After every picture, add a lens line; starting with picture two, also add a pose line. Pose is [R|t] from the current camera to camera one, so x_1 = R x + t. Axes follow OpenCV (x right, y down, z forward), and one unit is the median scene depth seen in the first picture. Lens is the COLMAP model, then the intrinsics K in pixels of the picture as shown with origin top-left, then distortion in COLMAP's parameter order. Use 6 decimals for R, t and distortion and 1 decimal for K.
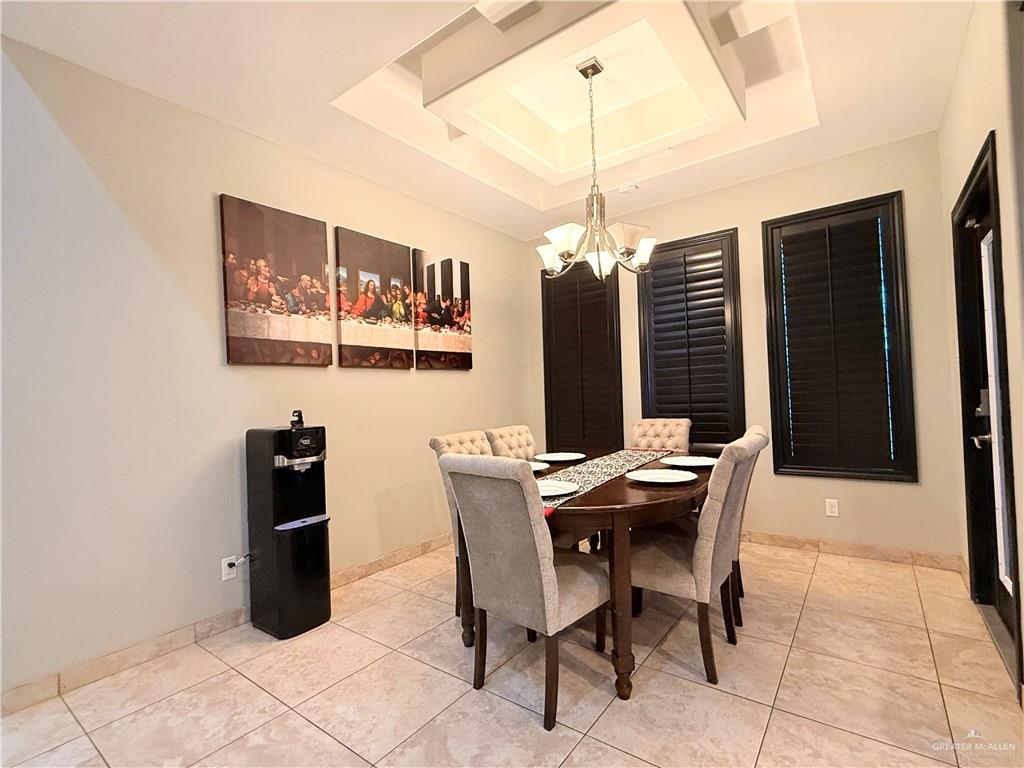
lens RADIAL K [[485.4, 0, 512.4], [0, 485.4, 385.4], [0, 0, 1]] dist [-0.000323, -0.000426]
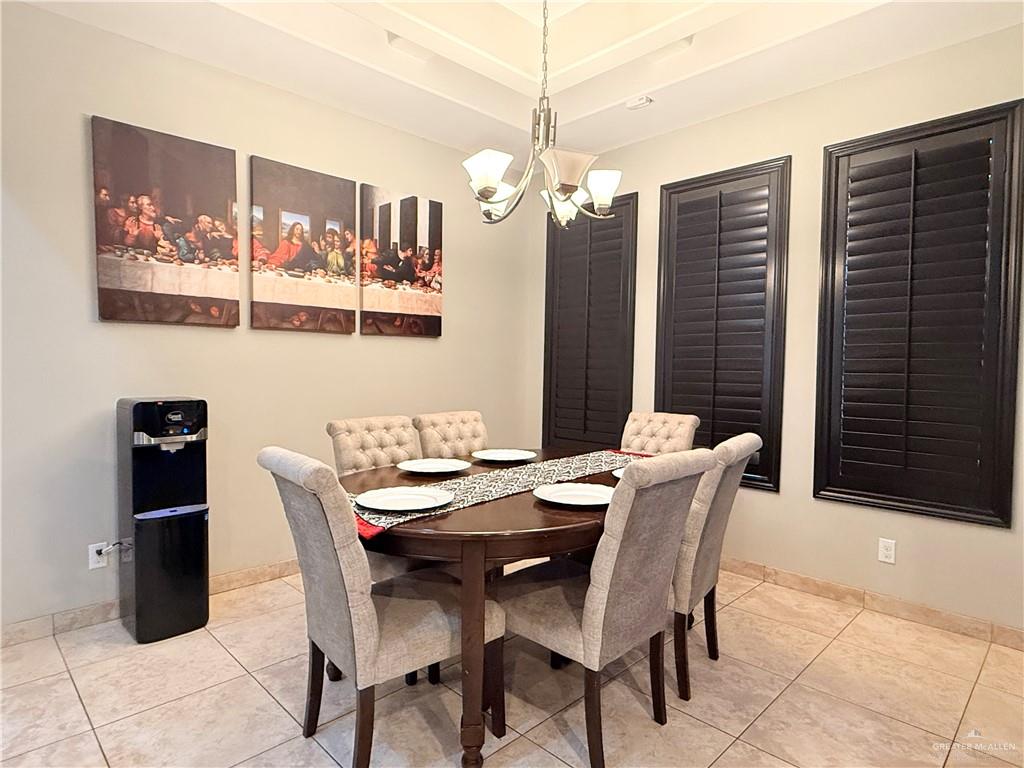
lens RADIAL K [[583.4, 0, 511.7], [0, 583.4, 387.3], [0, 0, 1]] dist [-0.000647, -0.000368]
pose [[0.987578, 0.055395, -0.147039, 0.235264], [-0.046521, 0.996921, 0.063121, -0.021239], [0.150083, -0.055496, 0.987115, 0.075946]]
